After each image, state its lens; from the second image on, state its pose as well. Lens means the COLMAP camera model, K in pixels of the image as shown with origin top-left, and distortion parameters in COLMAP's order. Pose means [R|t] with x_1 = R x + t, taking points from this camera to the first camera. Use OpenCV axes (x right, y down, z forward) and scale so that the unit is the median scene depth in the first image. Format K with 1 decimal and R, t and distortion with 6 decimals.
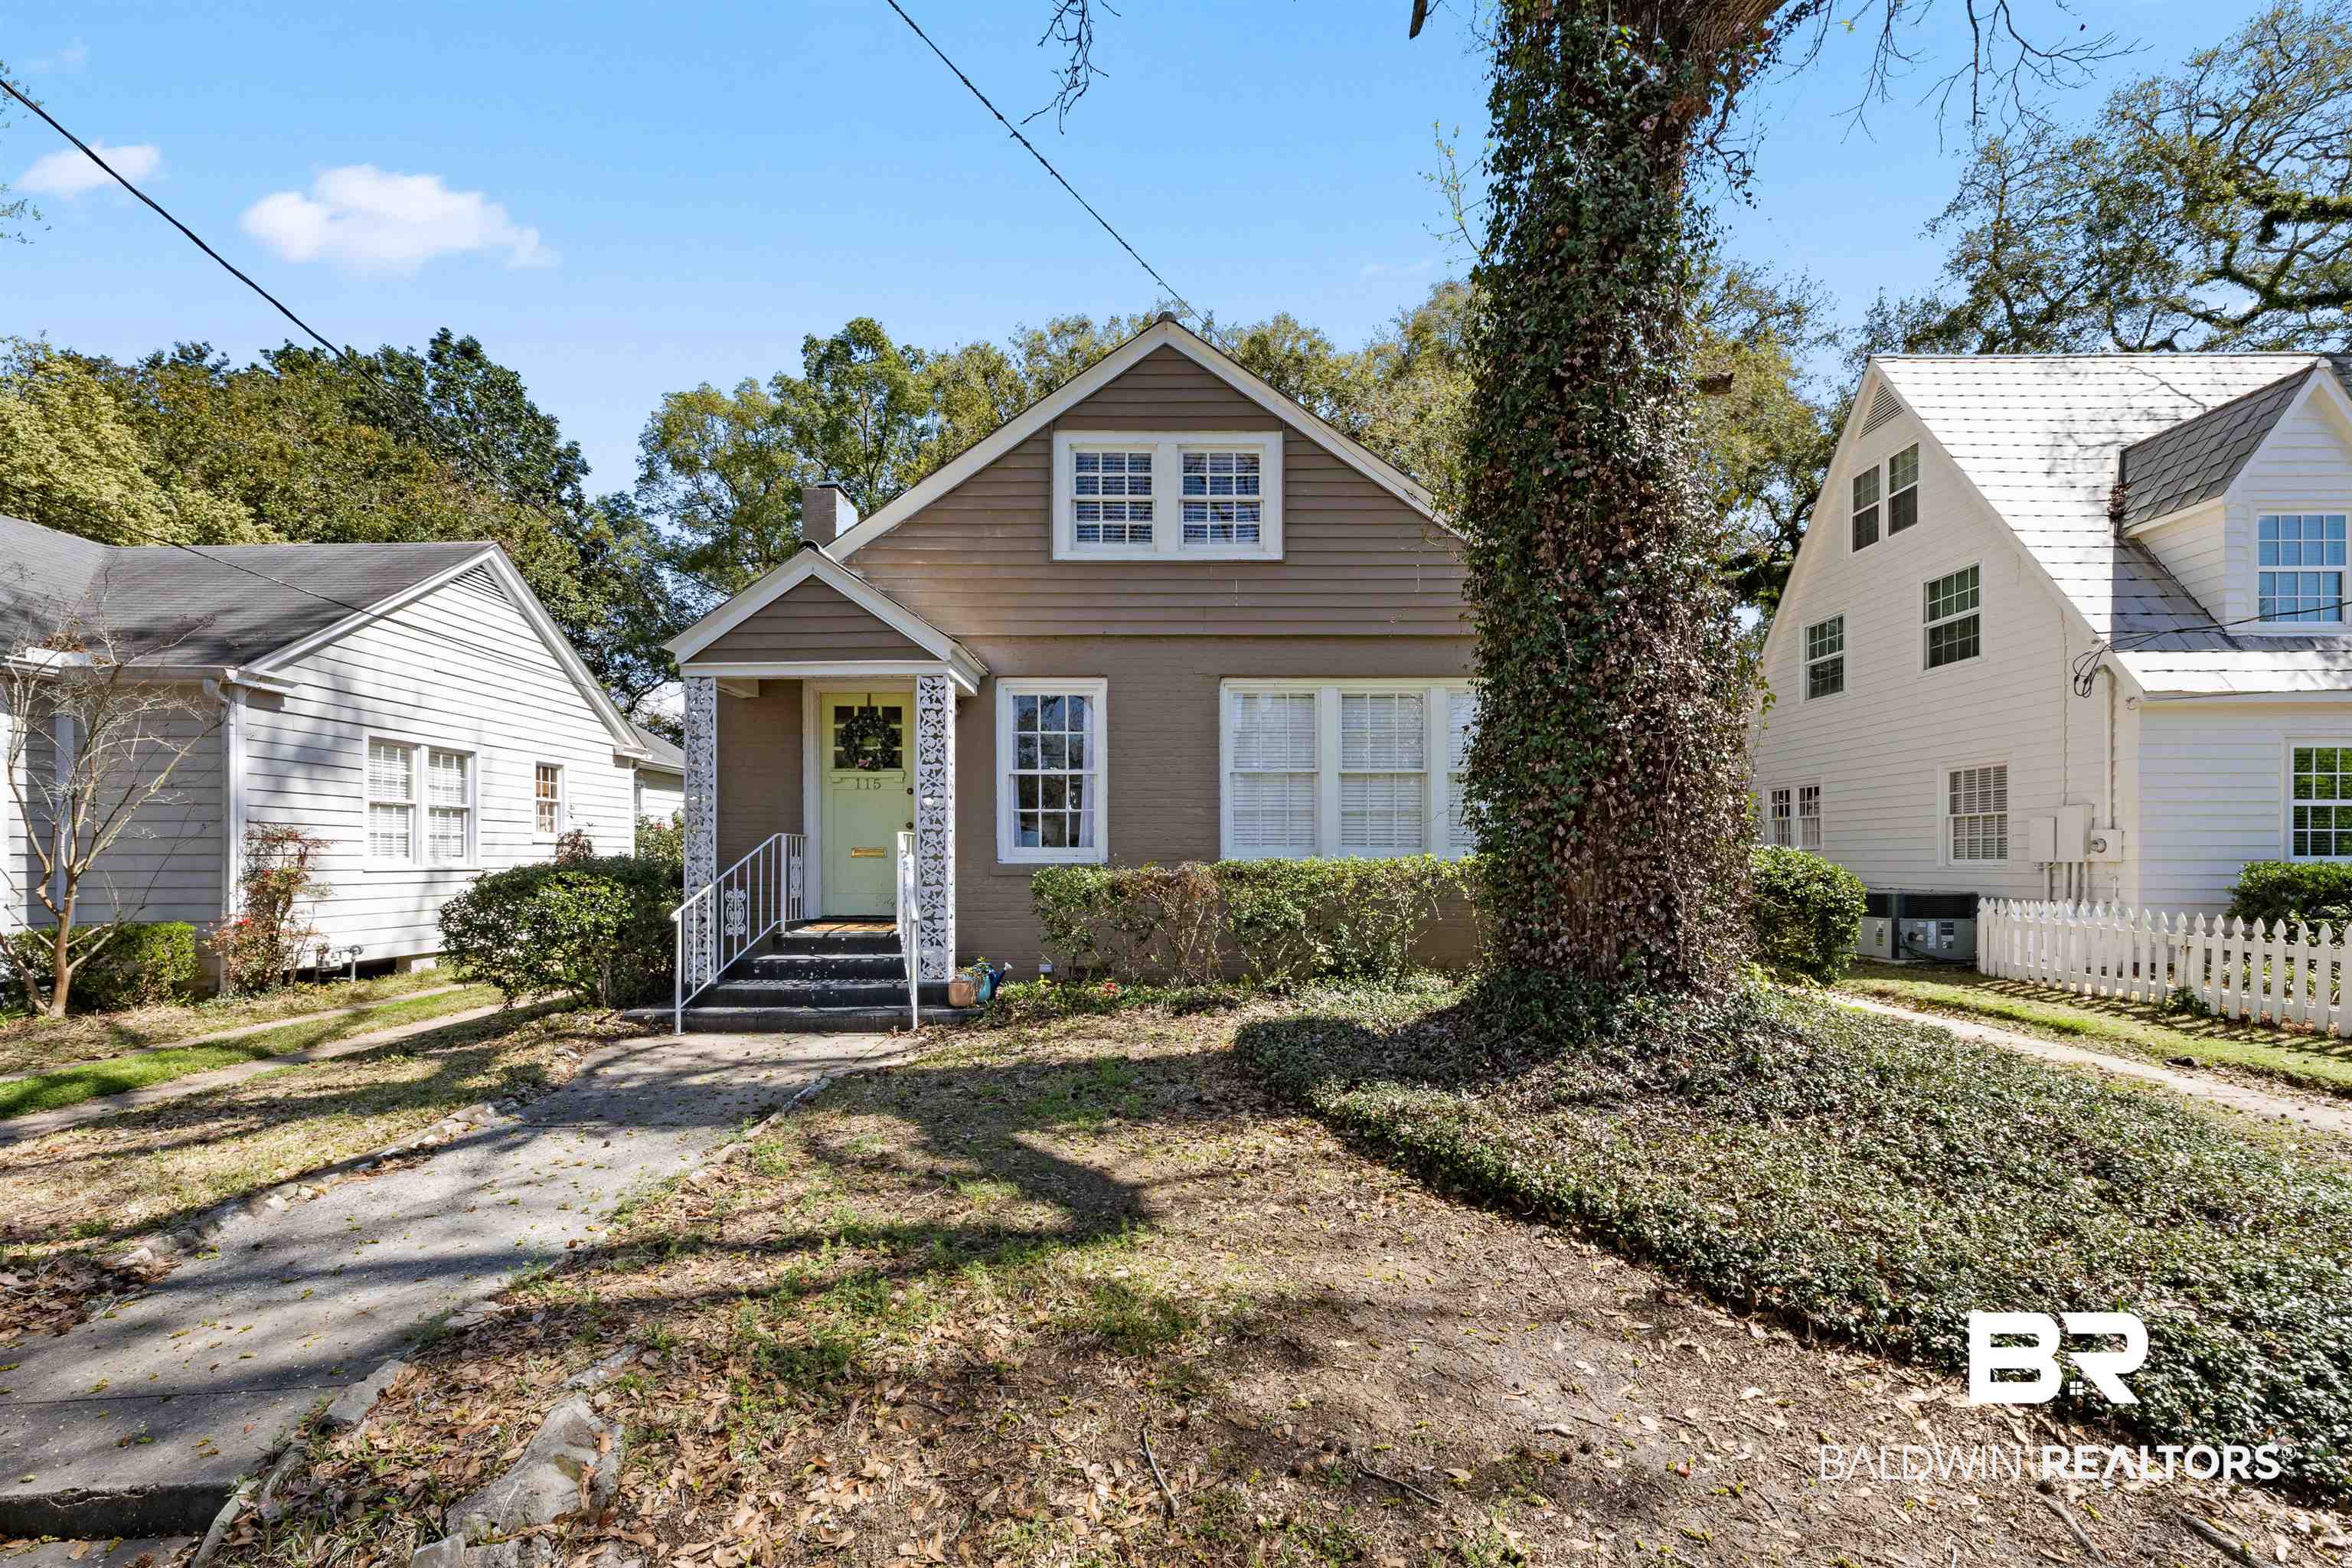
lens RADIAL K [[1004.0, 0, 1177.1], [0, 1004.0, 858.8], [0, 0, 1]] dist [-0.000498, 0.000603]
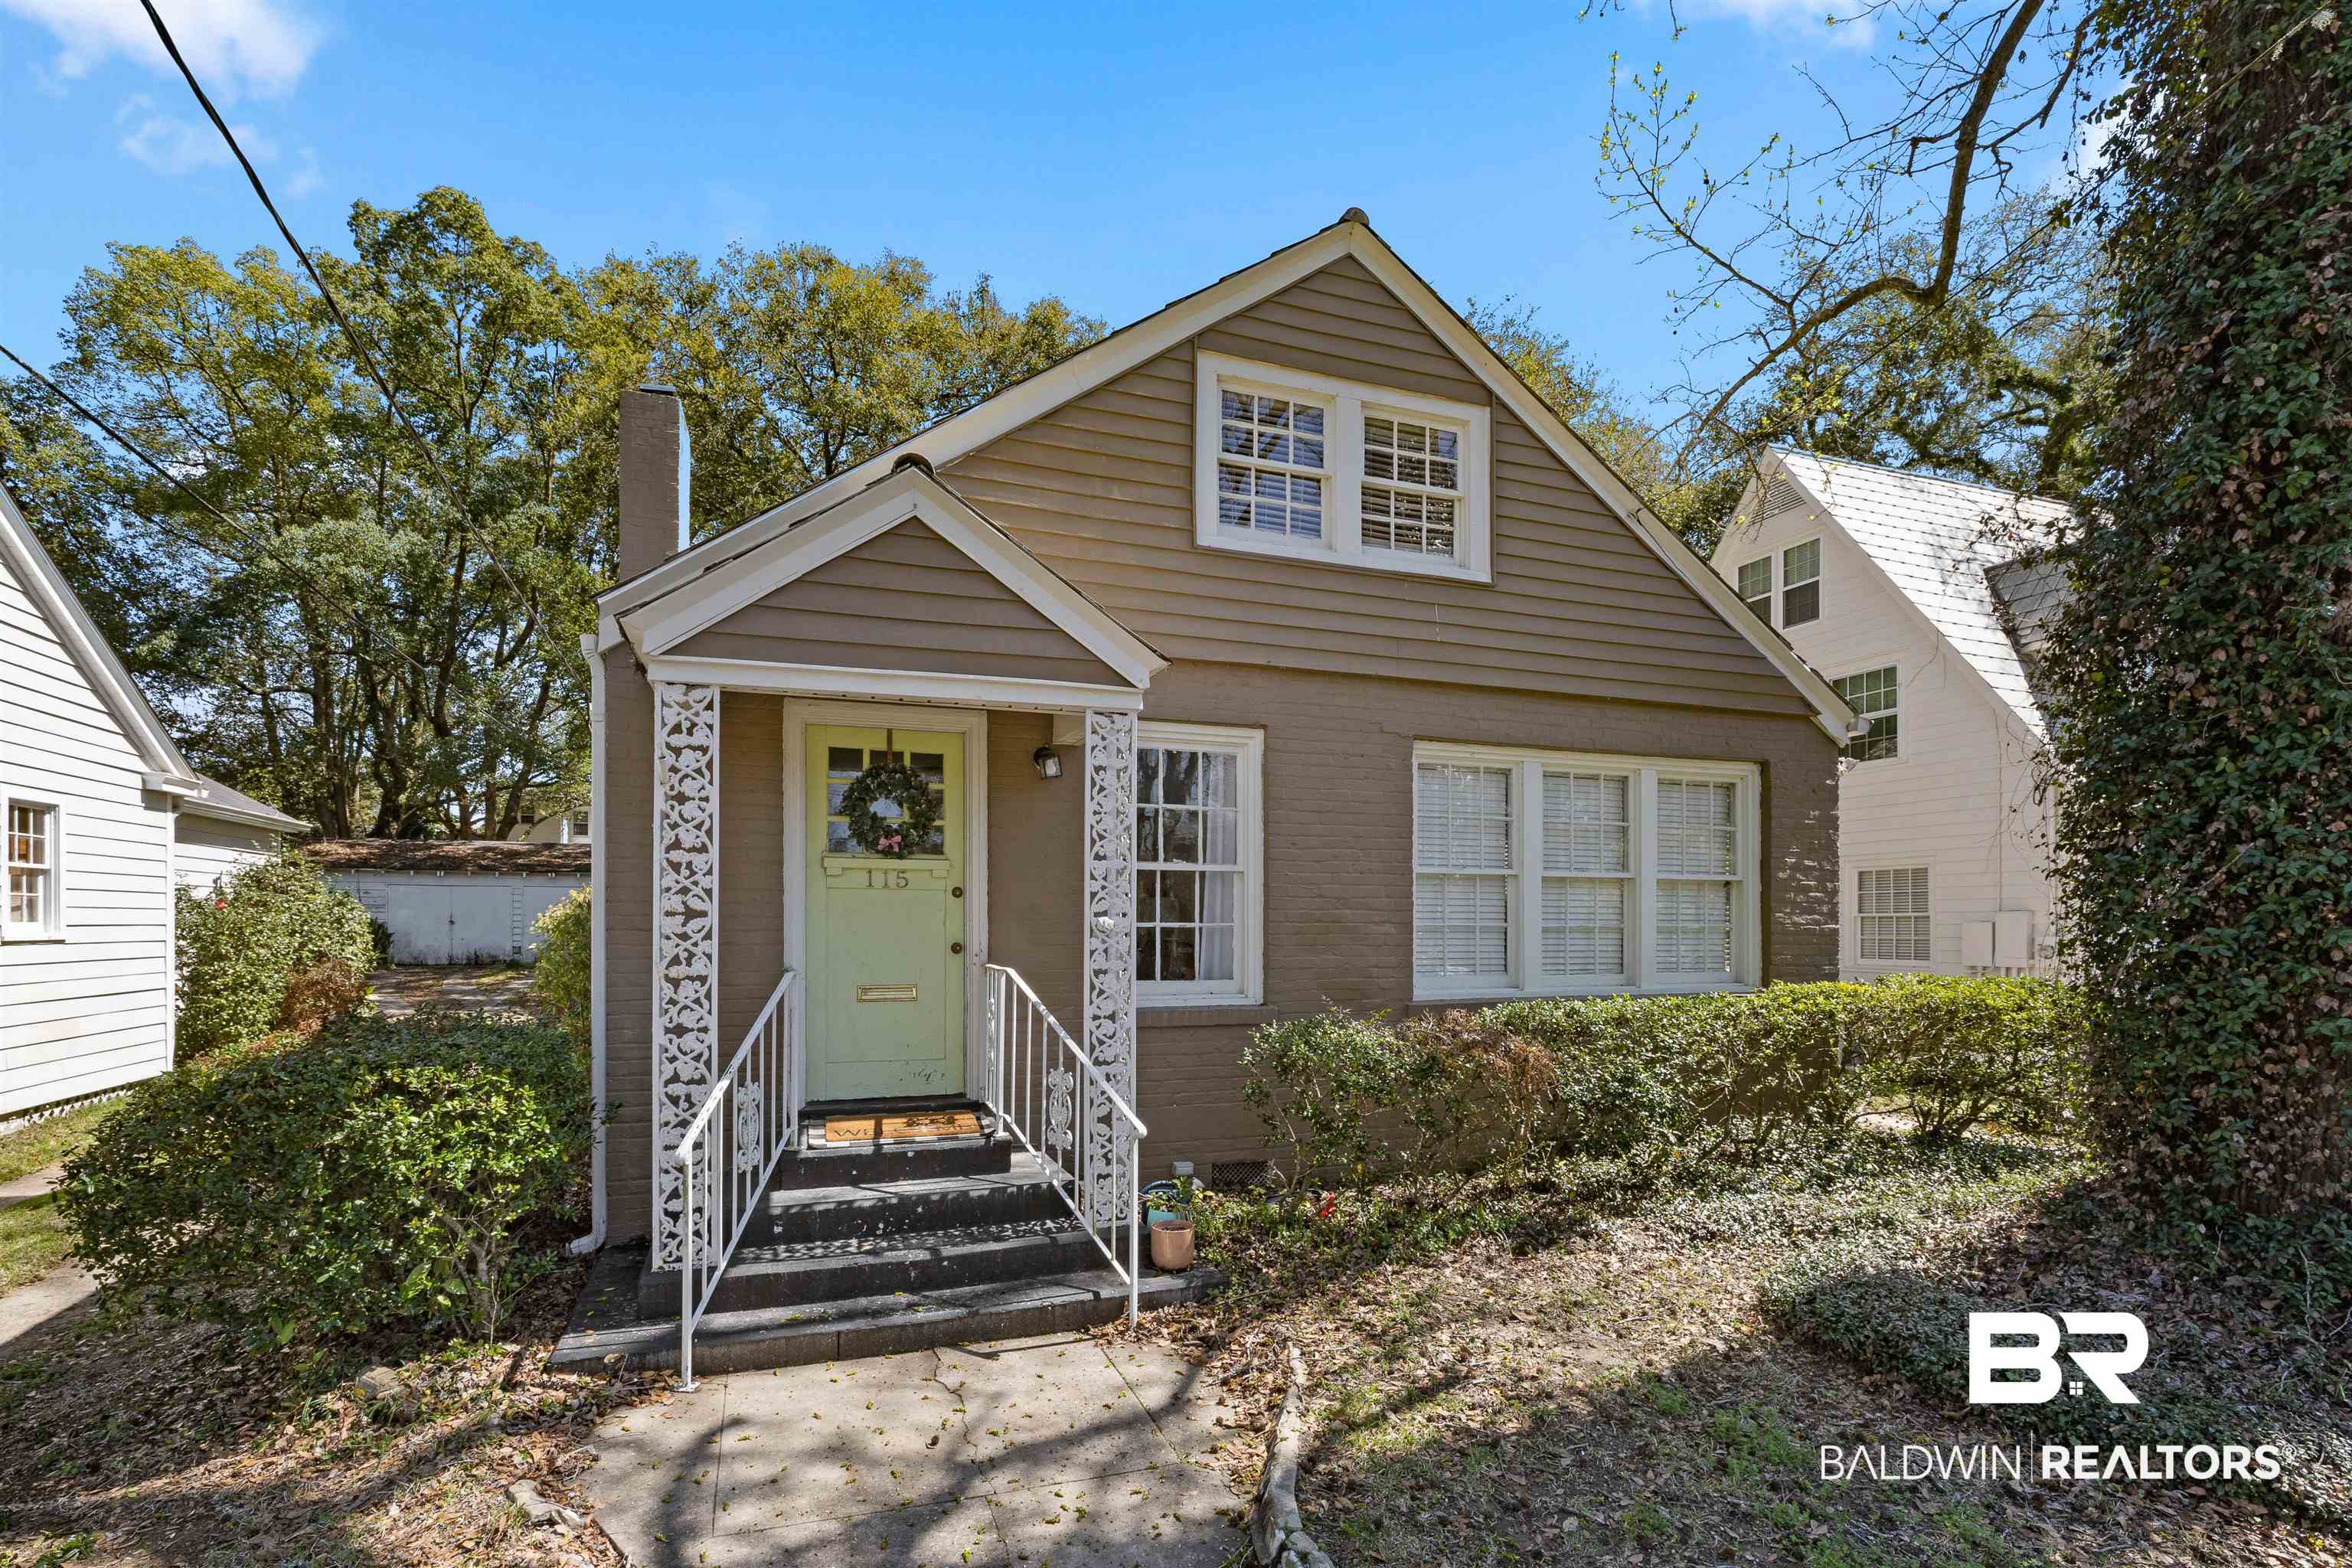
lens RADIAL K [[1092.8, 0, 1172.1], [0, 1092.8, 922.9], [0, 0, 1]] dist [-0.008329, 0.000878]
pose [[0.941402, 0.004680, 0.337253, -0.276661], [-0.005300, 0.999986, 0.000918, -0.037432], [-0.337244, -0.002651, 0.941414, 0.243324]]
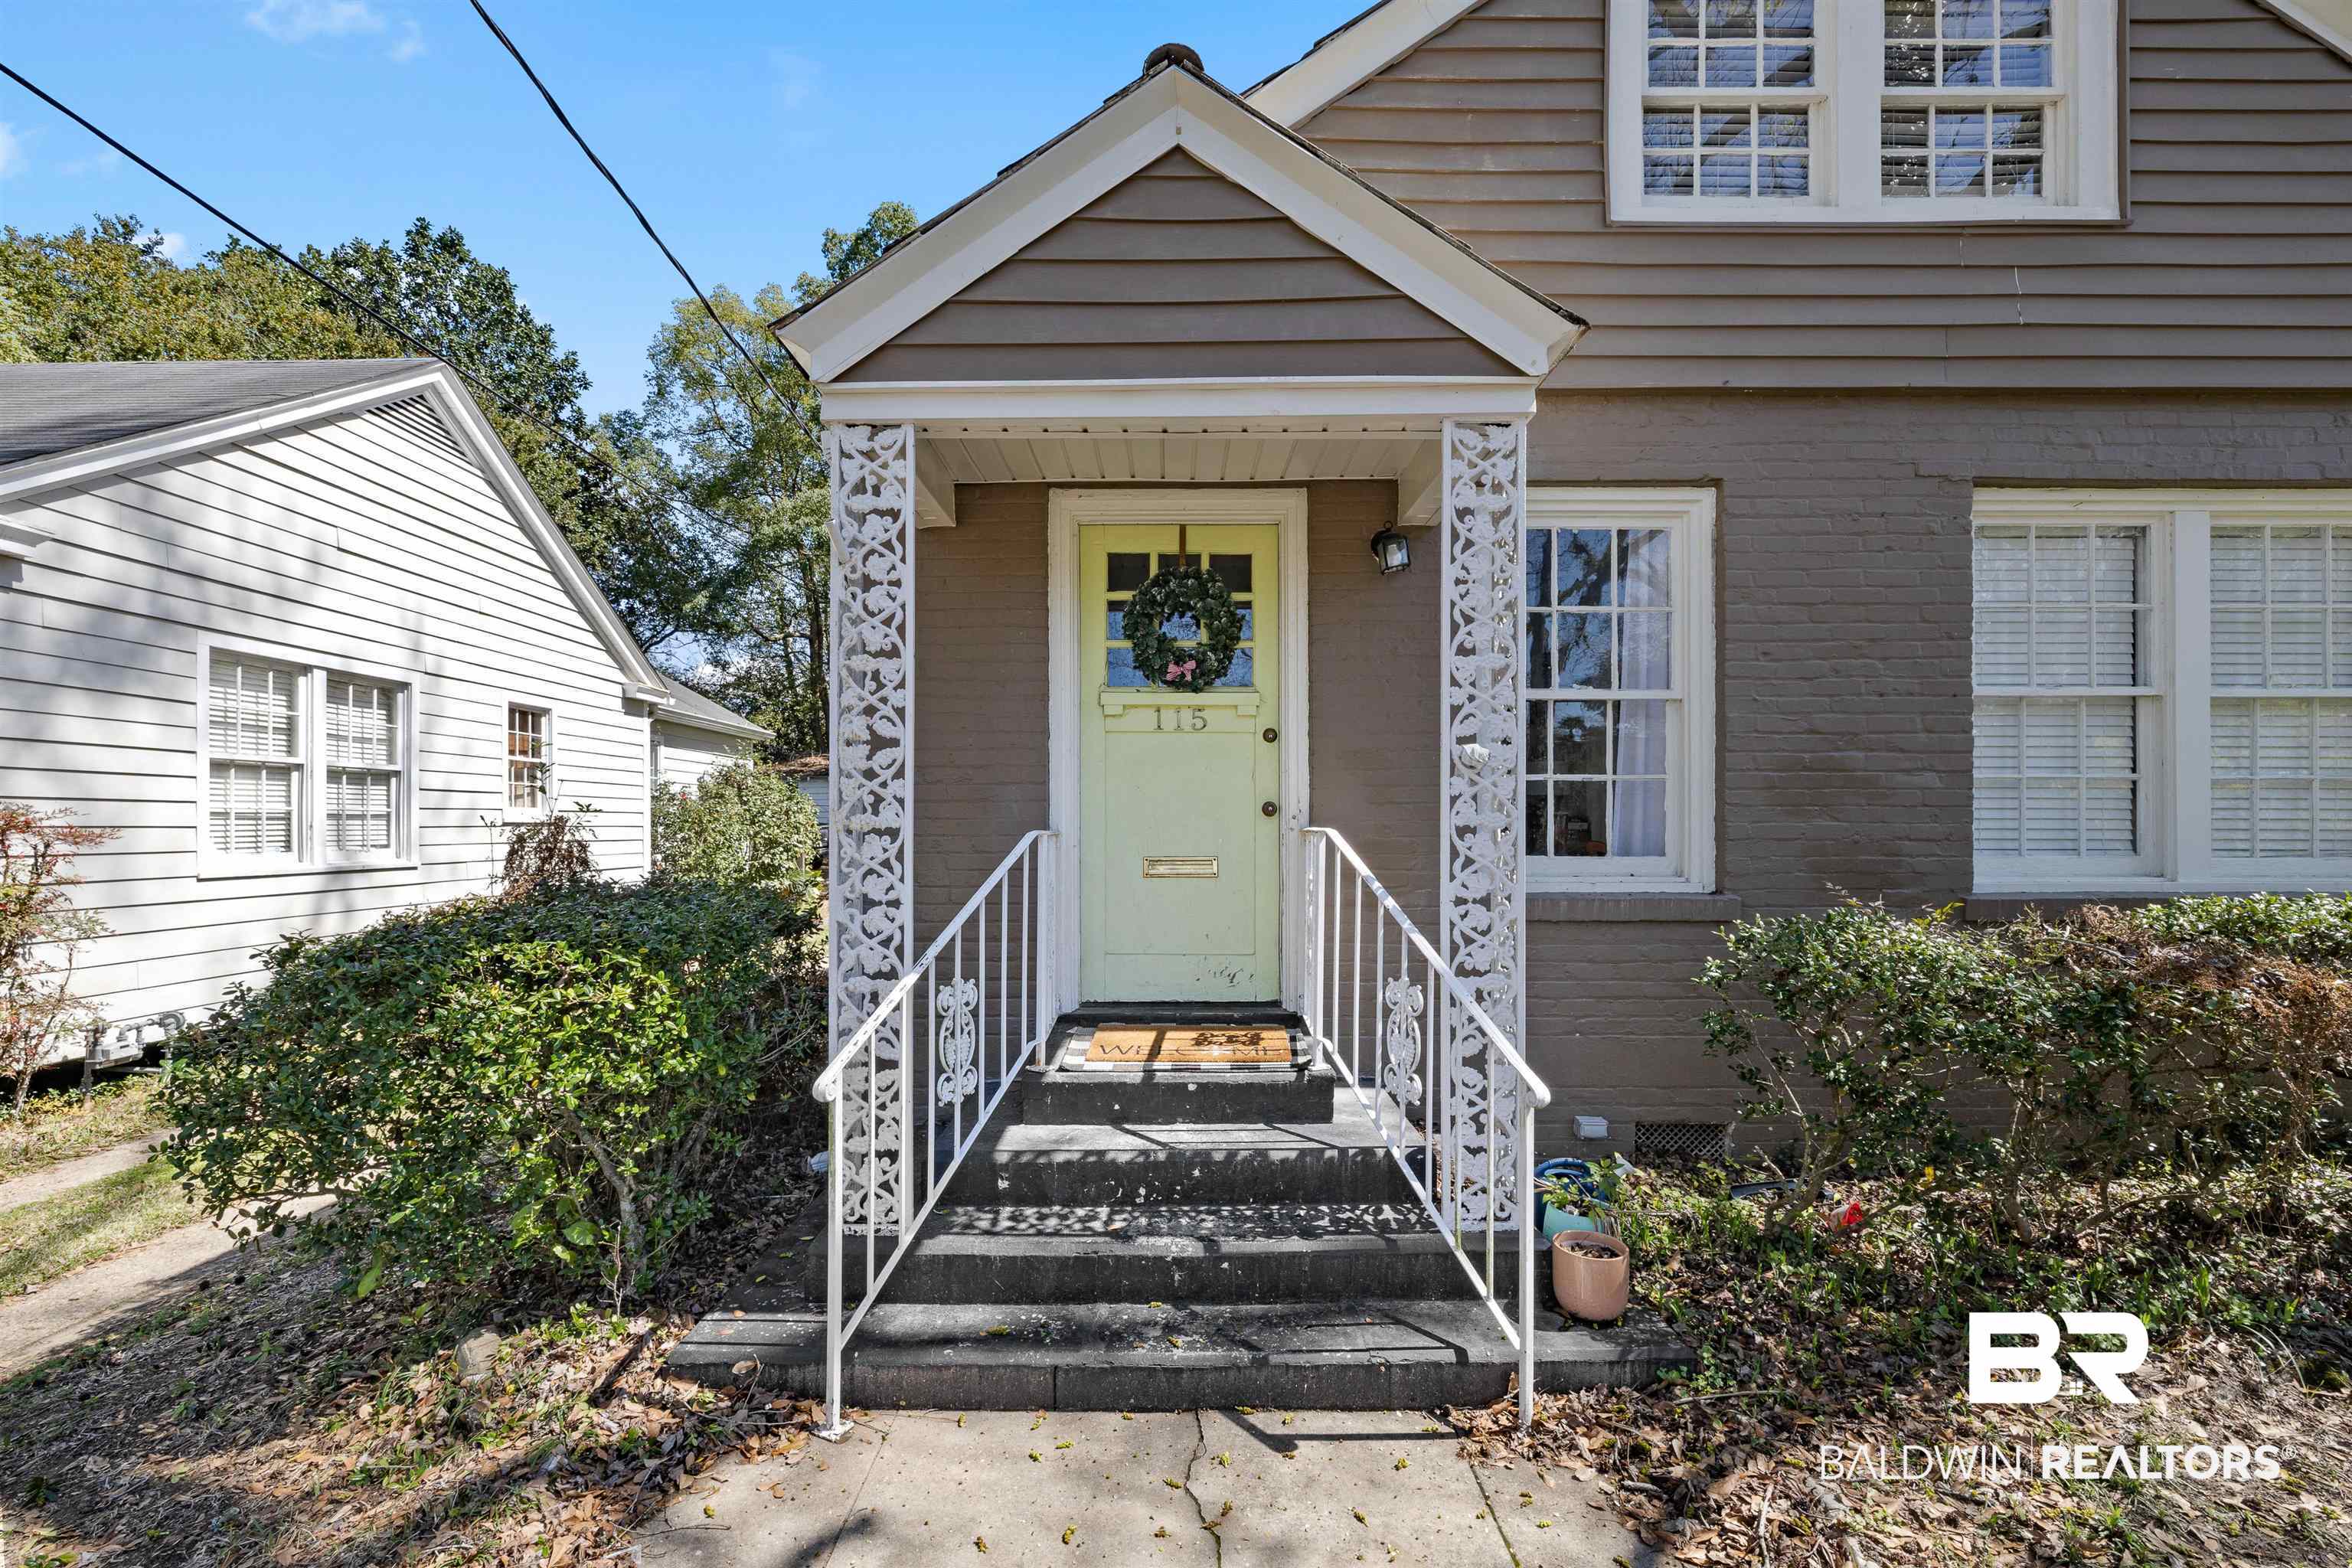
lens RADIAL K [[1004.0, 0, 1179.0], [0, 1004.0, 828.1], [0, 0, 1]] dist [-0.000498, 0.000603]
pose [[0.999998, 0.002213, -0.000176, -0.231627], [-0.002213, 0.999991, 0.003551, -0.019340], [0.000184, -0.003551, 0.999994, 0.400929]]
